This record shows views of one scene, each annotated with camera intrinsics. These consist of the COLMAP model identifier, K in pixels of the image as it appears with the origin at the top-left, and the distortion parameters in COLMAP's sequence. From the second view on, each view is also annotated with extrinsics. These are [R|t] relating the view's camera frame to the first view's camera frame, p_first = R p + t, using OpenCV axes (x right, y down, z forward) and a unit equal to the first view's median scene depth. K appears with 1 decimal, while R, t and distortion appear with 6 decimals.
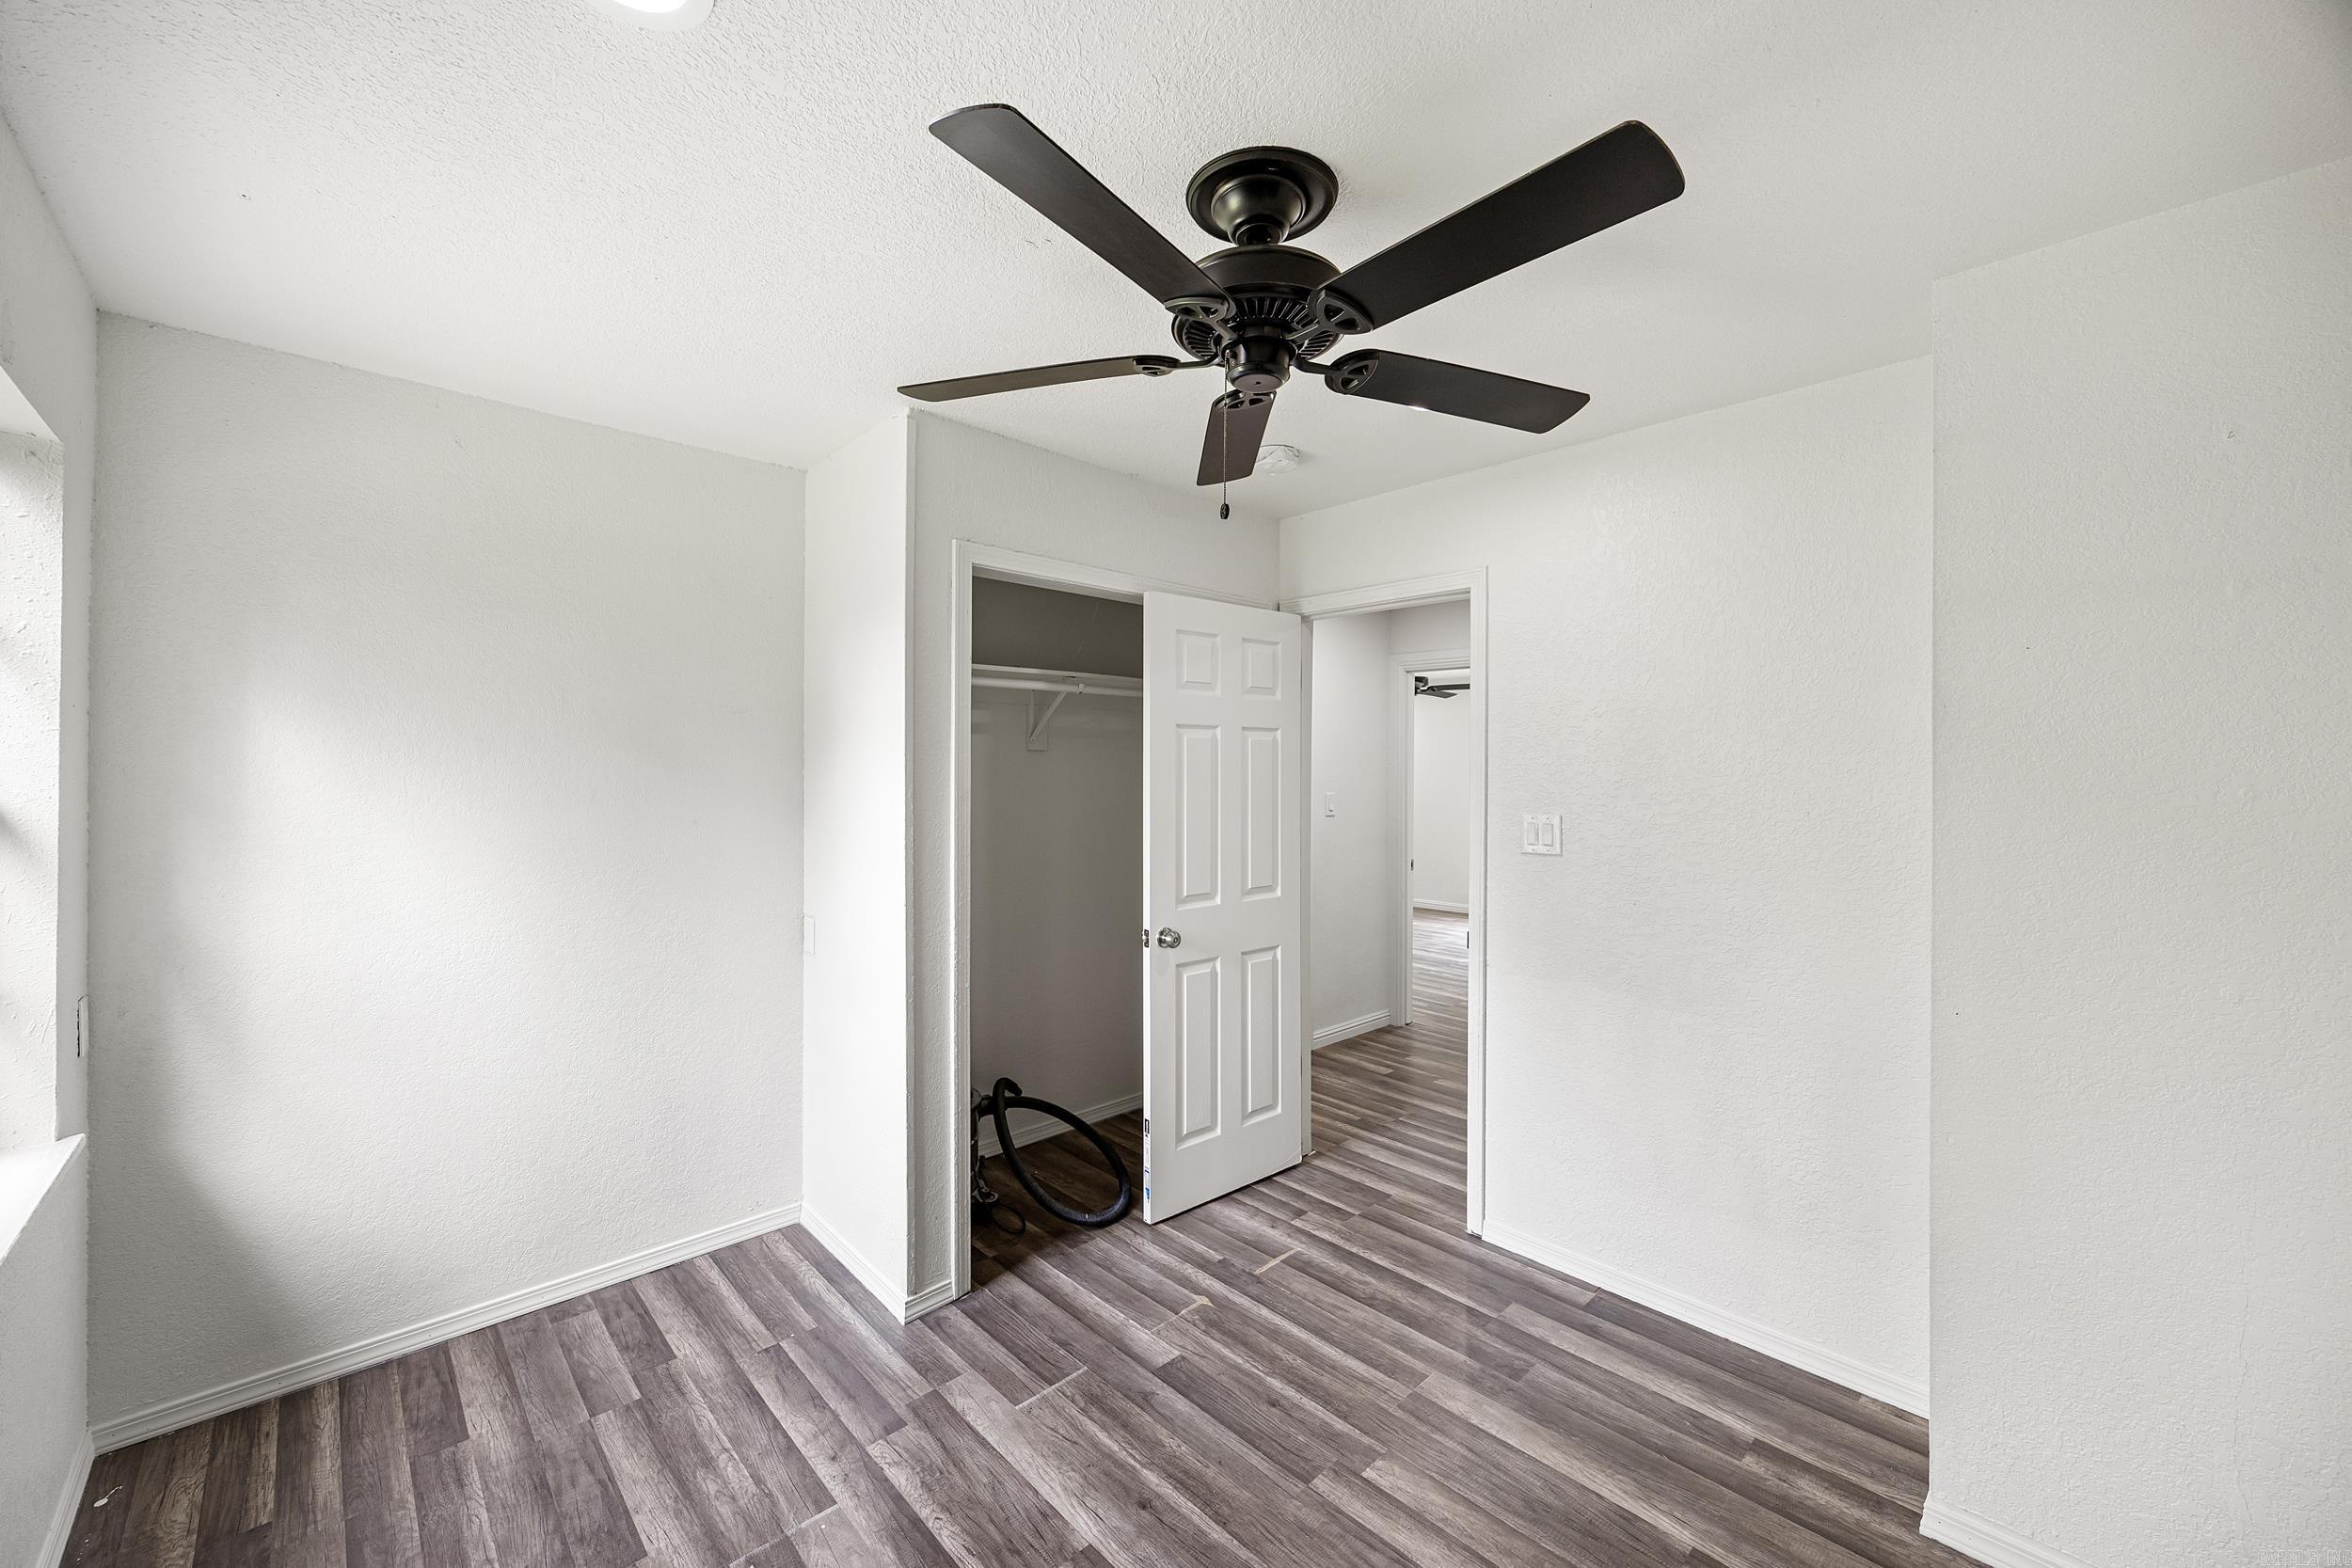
lens RADIAL K [[908.9, 0, 1186.2], [0, 908.9, 800.9], [0, 0, 1]] dist [-0.002020, -0.000236]
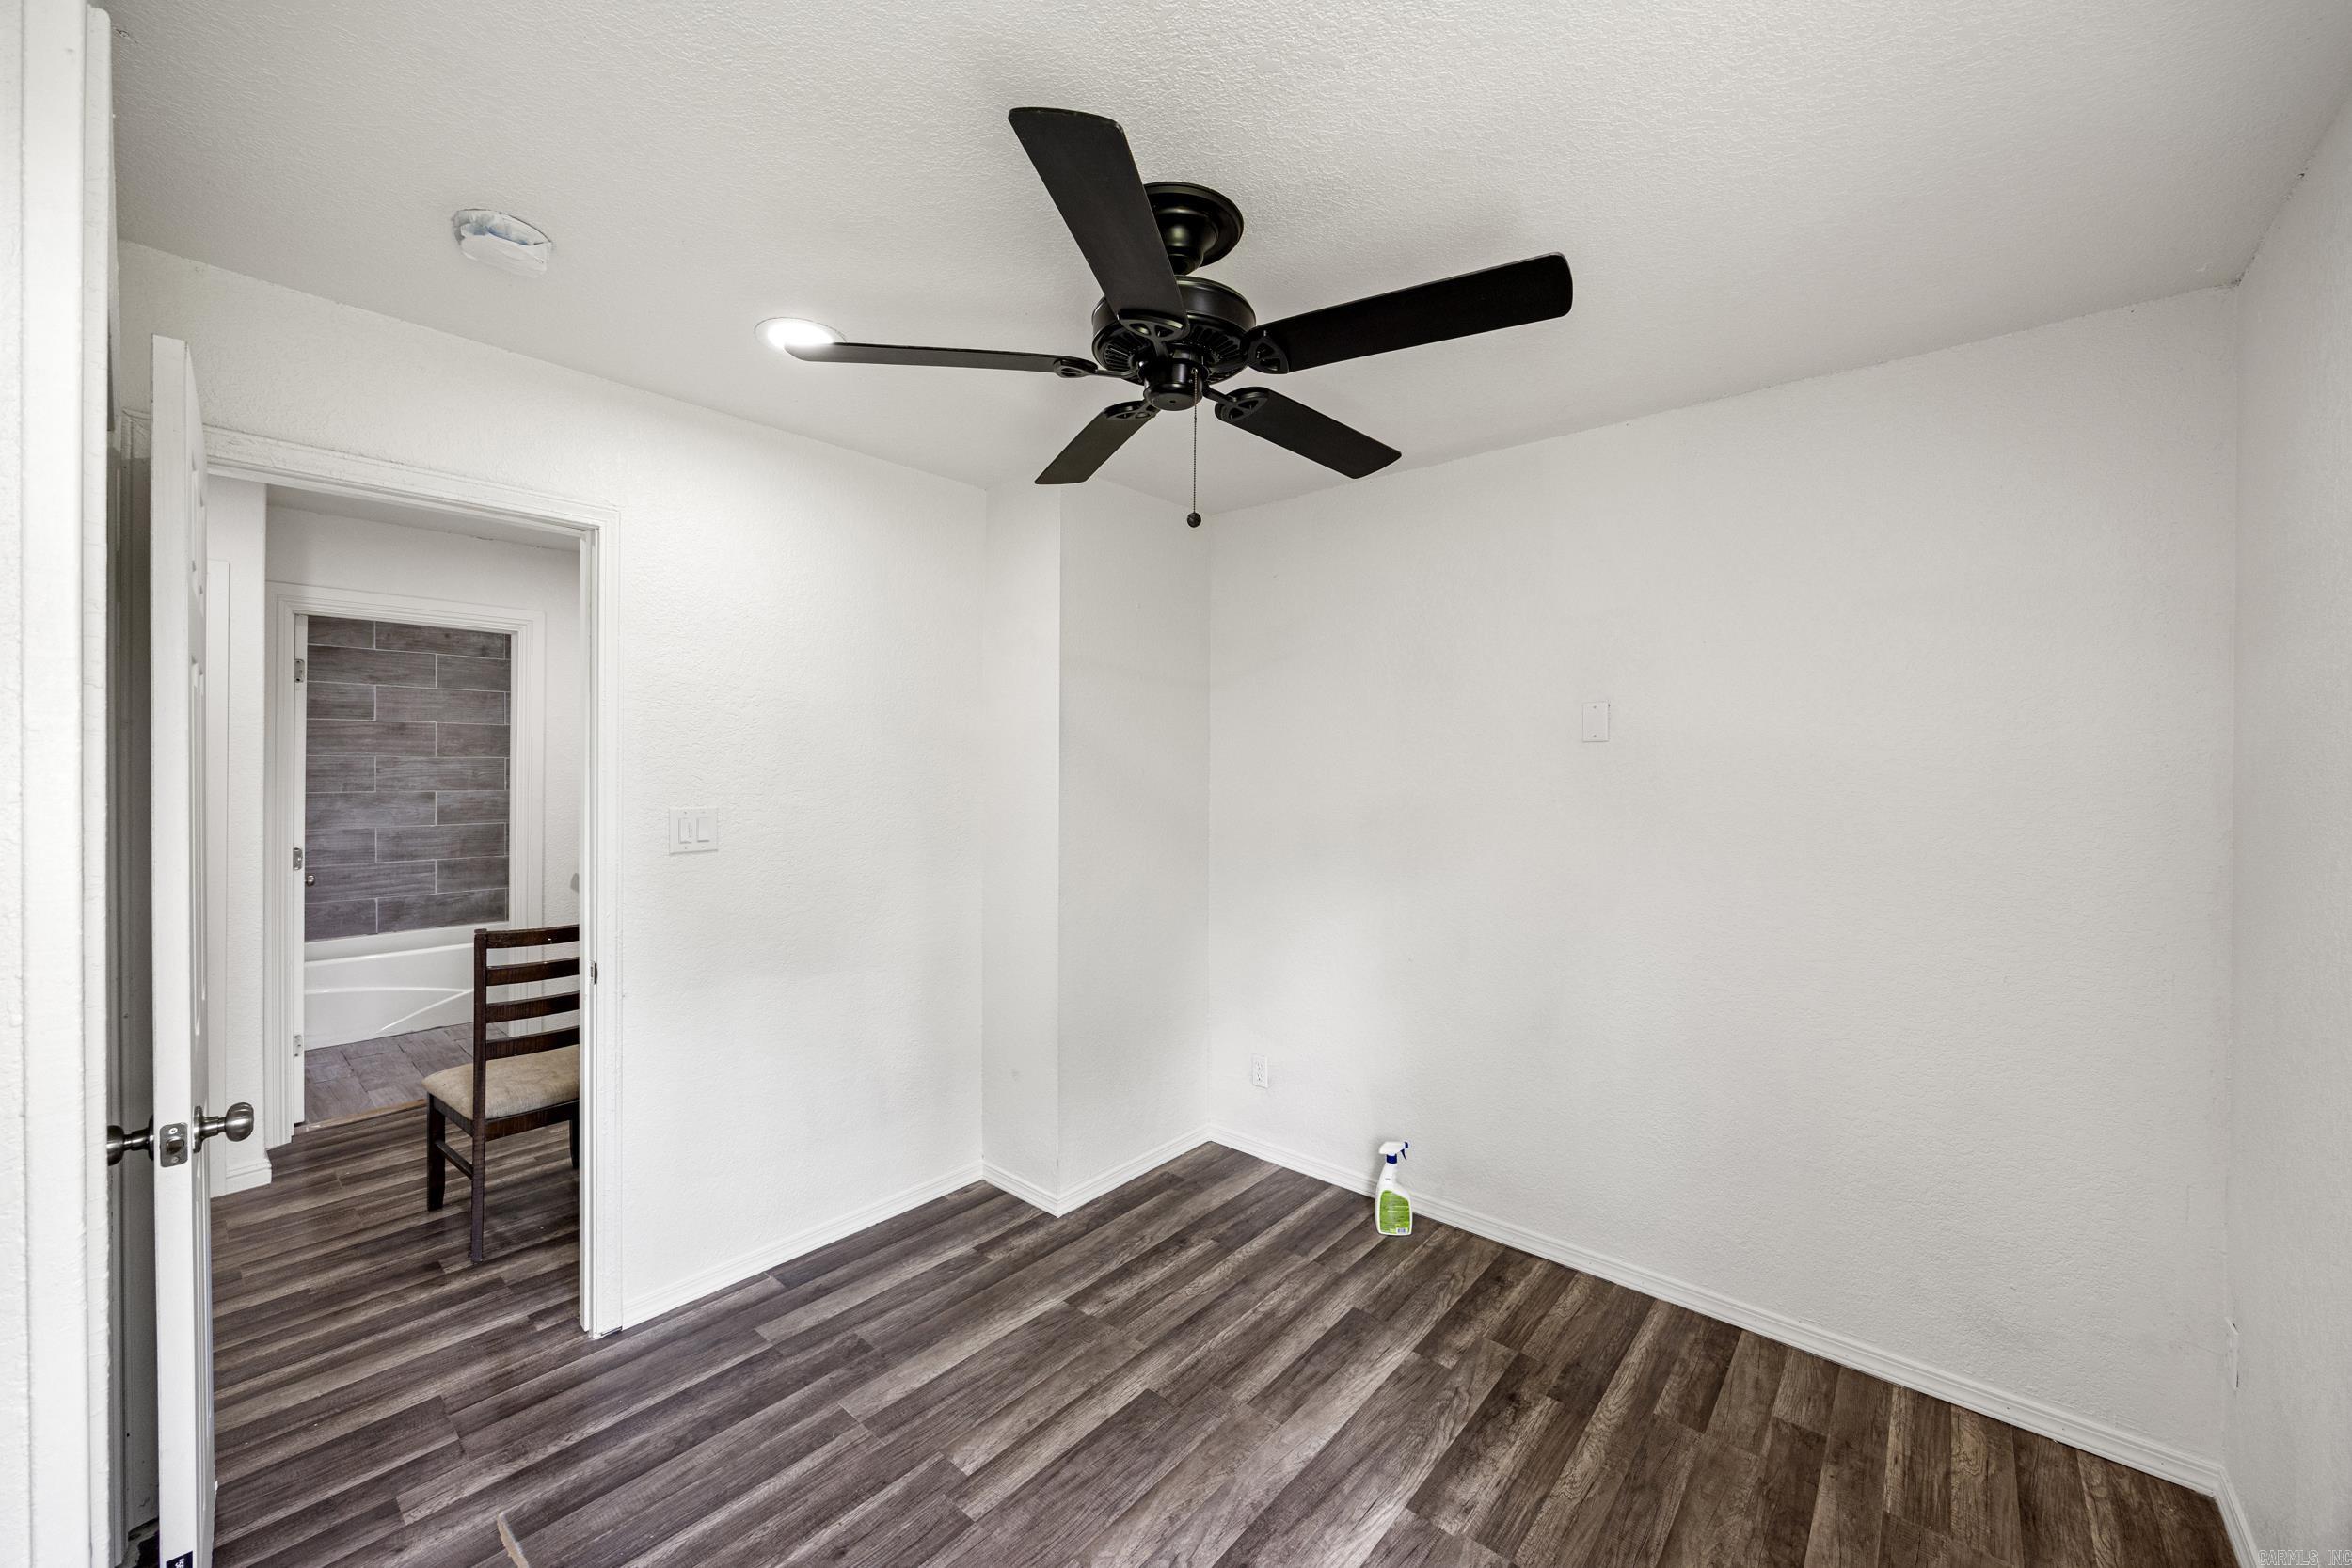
lens RADIAL K [[908.9, 0, 1178.7], [0, 908.9, 770.3], [0, 0, 1]] dist [-0.002020, -0.000236]
pose [[-0.106175, -0.004403, 0.994338, -0.685849], [0.028933, 0.999553, 0.007516, -0.016553], [-0.993926, 0.029567, -0.106000, 0.732342]]
